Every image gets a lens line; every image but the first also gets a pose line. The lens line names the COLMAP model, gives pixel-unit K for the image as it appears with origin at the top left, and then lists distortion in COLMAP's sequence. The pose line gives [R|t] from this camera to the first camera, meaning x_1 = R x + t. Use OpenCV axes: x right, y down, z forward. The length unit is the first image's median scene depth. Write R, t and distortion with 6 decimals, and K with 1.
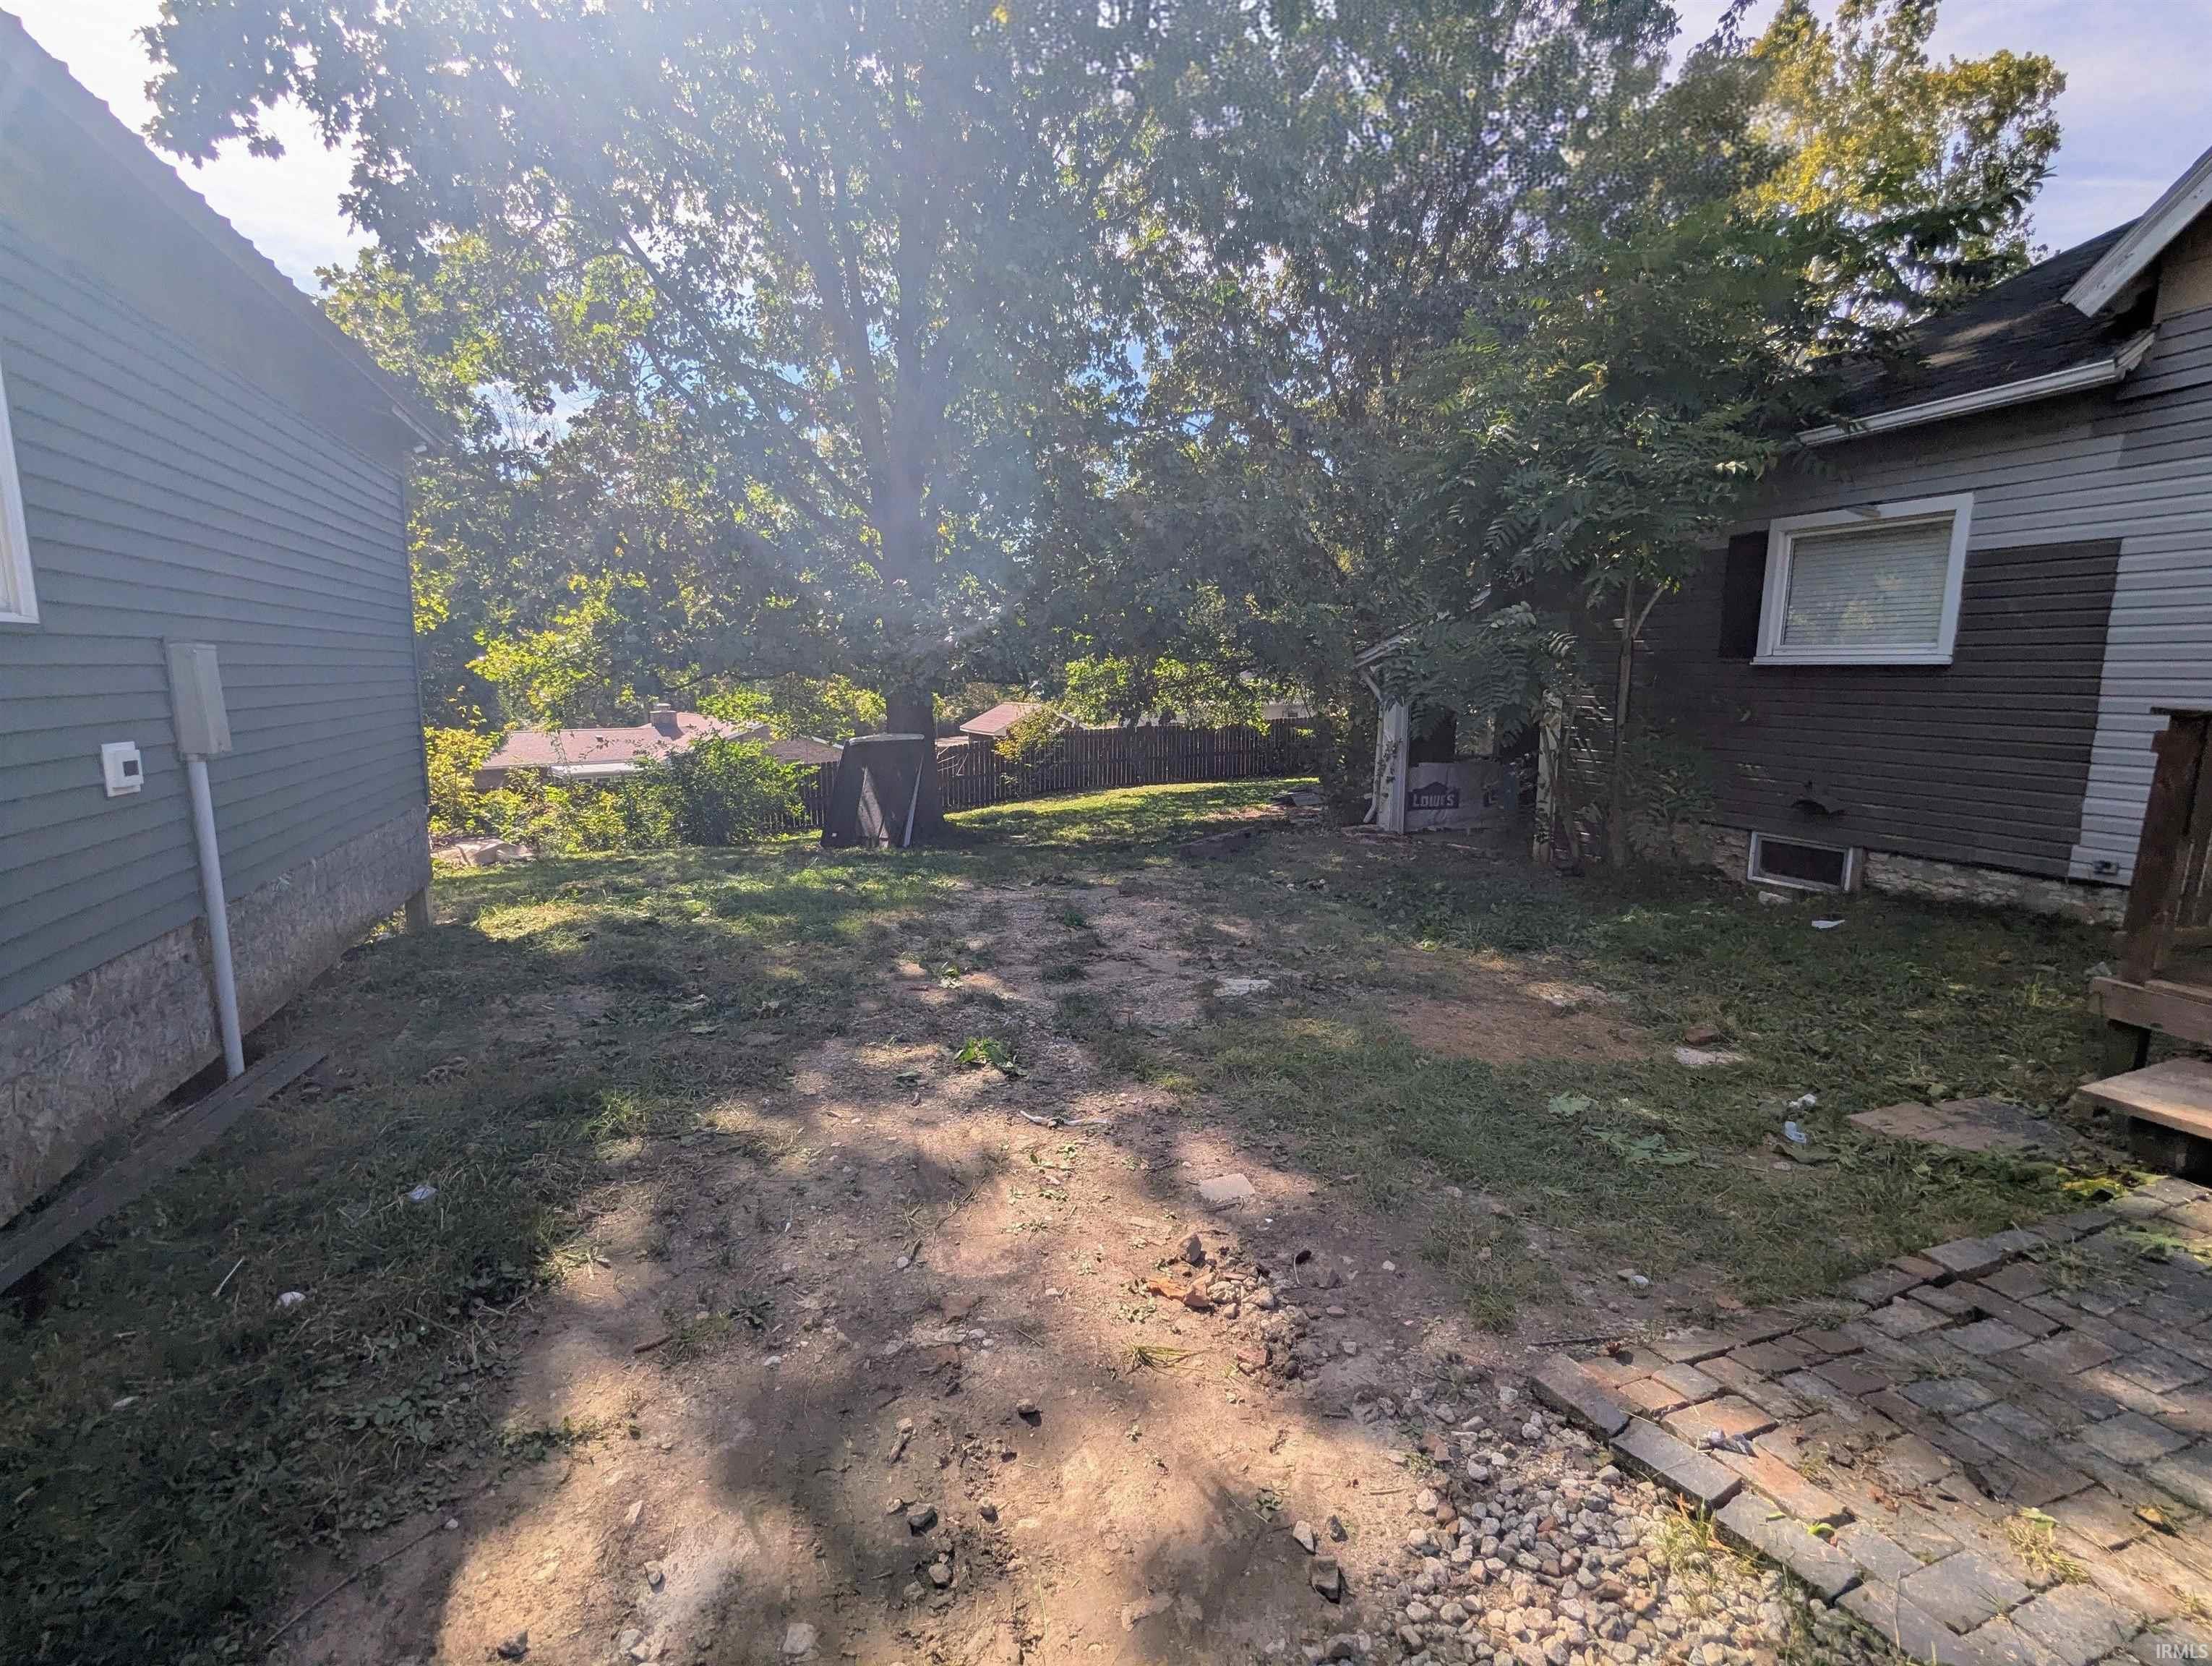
lens RADIAL K [[1049.7, 0, 1102.8], [0, 1049.7, 831.0], [0, 0, 1]] dist [-0.000745, -0.000619]
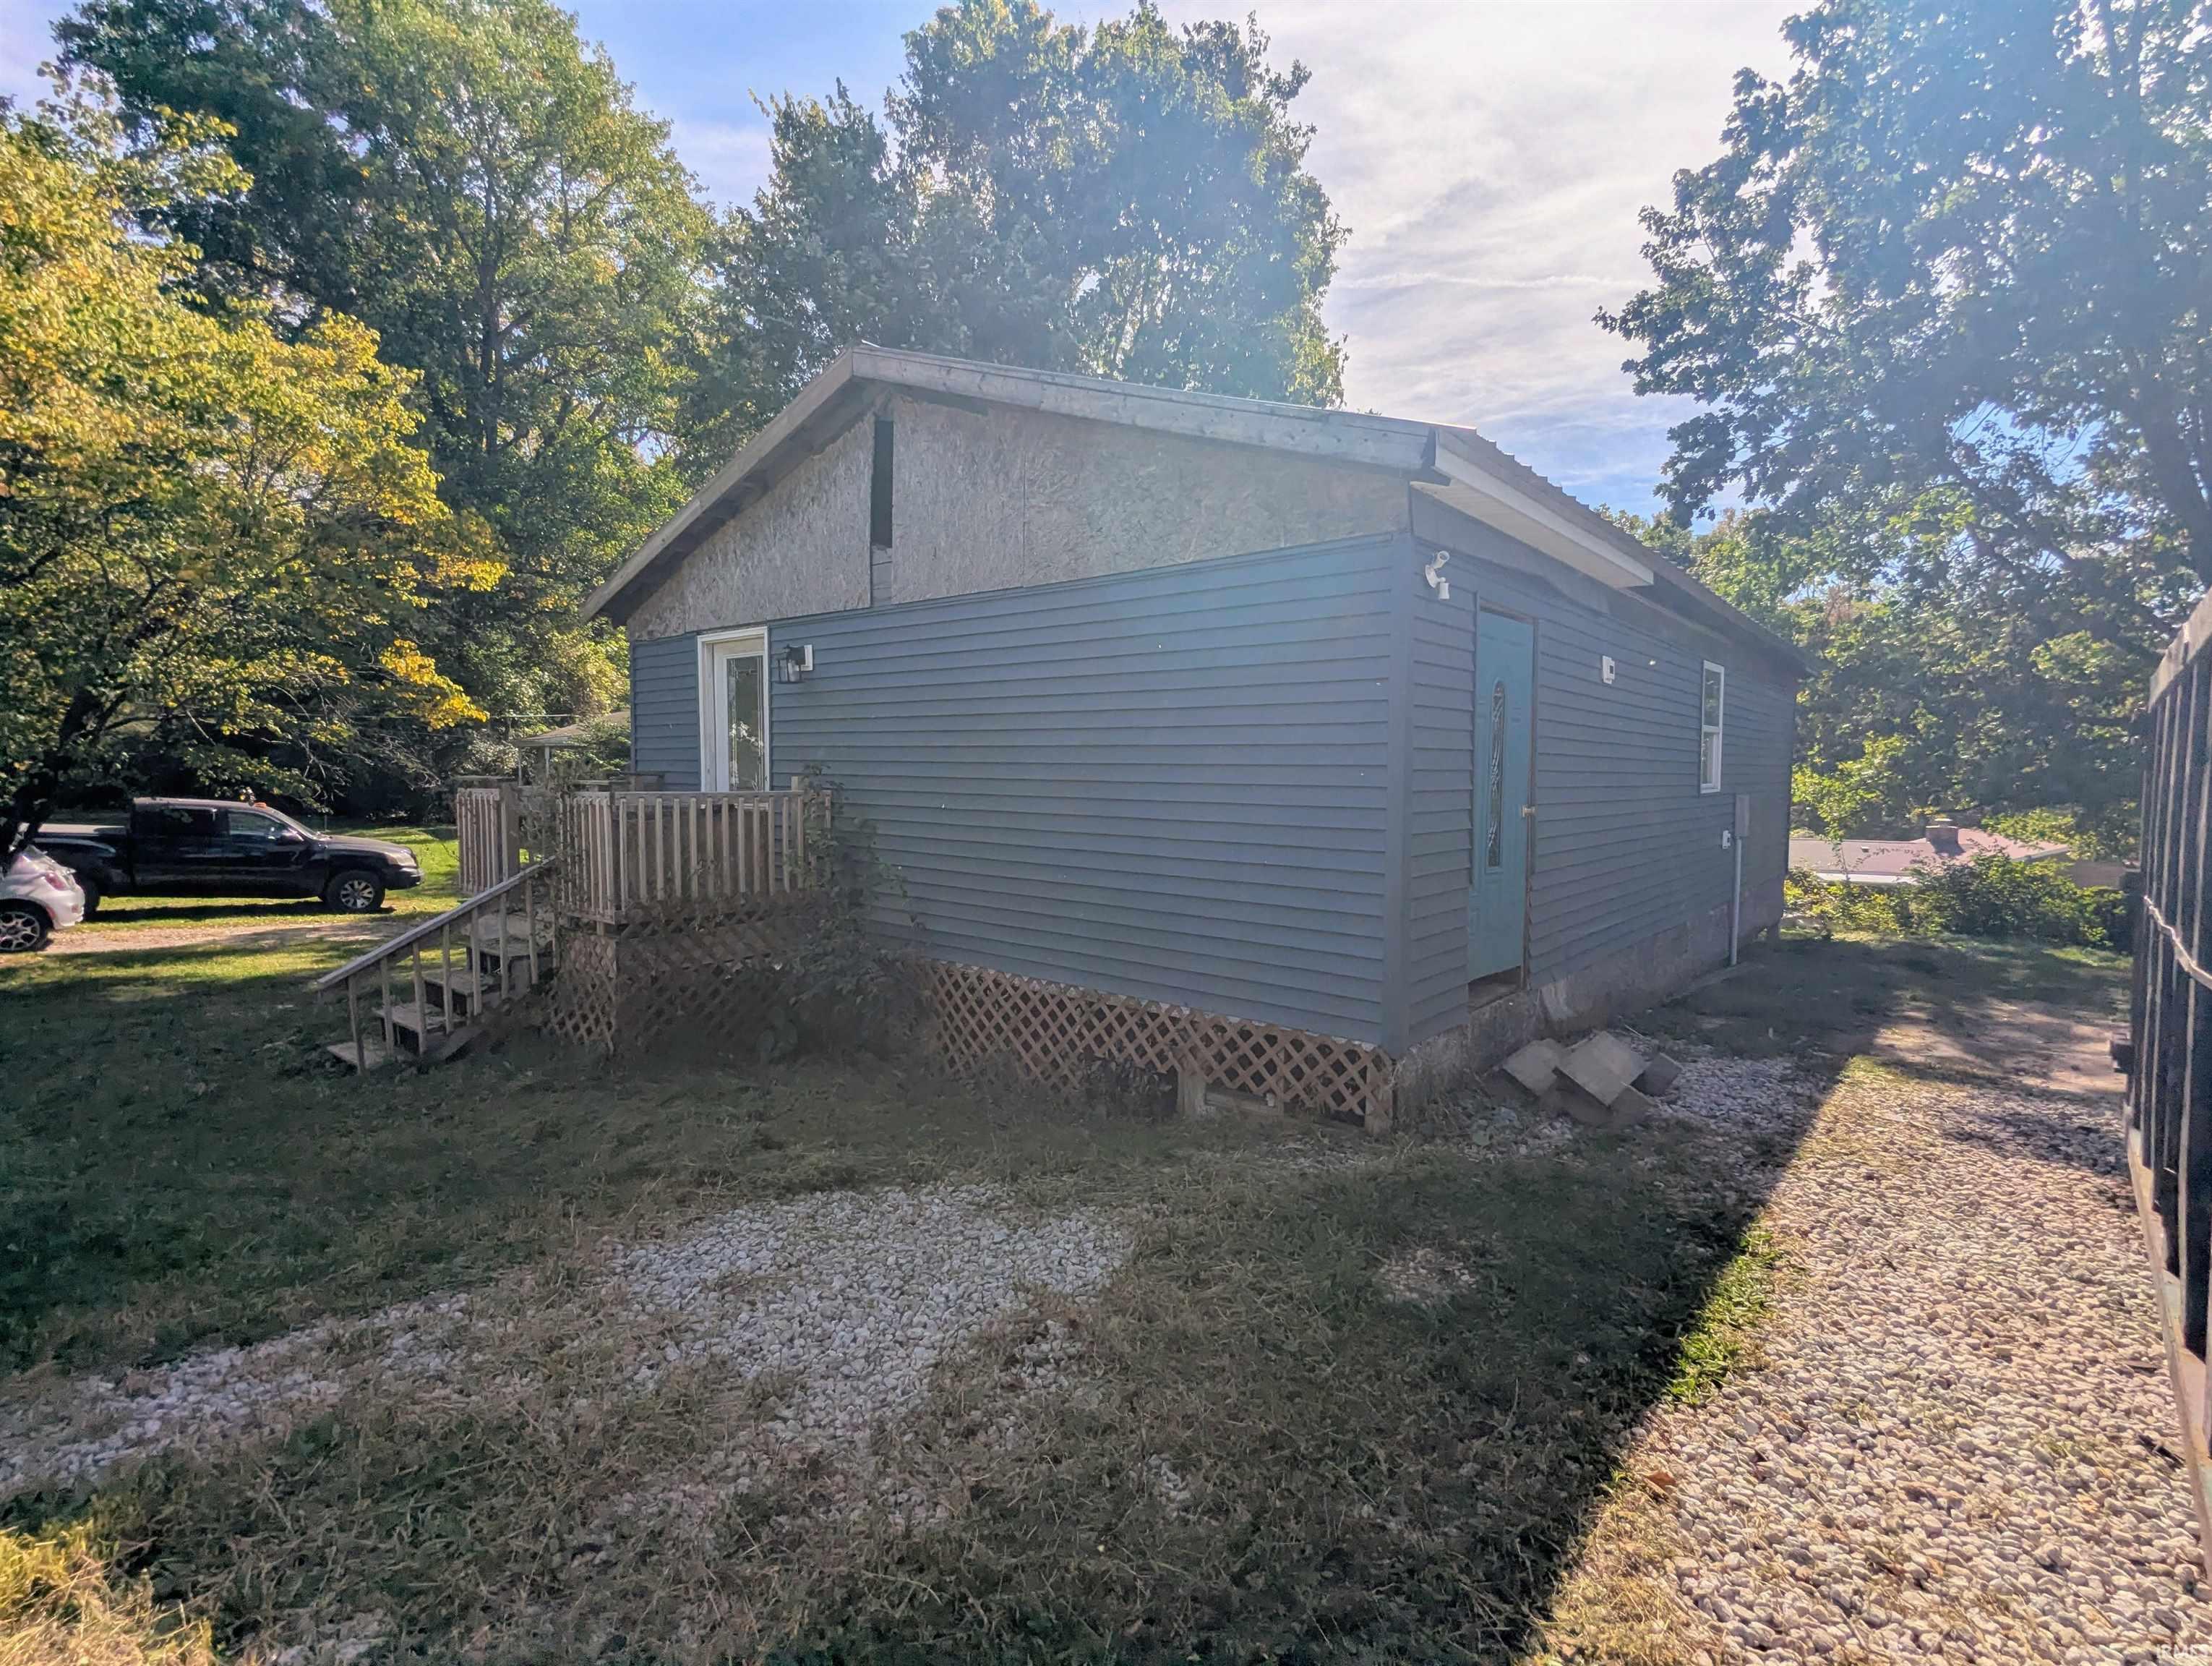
lens RADIAL K [[1049.7, 0, 1104.8], [0, 1049.7, 837.9], [0, 0, 1]] dist [-0.000745, -0.000619]
pose [[0.482015, 0.058554, -0.874204, 0.110513], [-0.139603, 0.990150, -0.010654, 0.029534], [0.864970, 0.127177, 0.485441, -0.273525]]
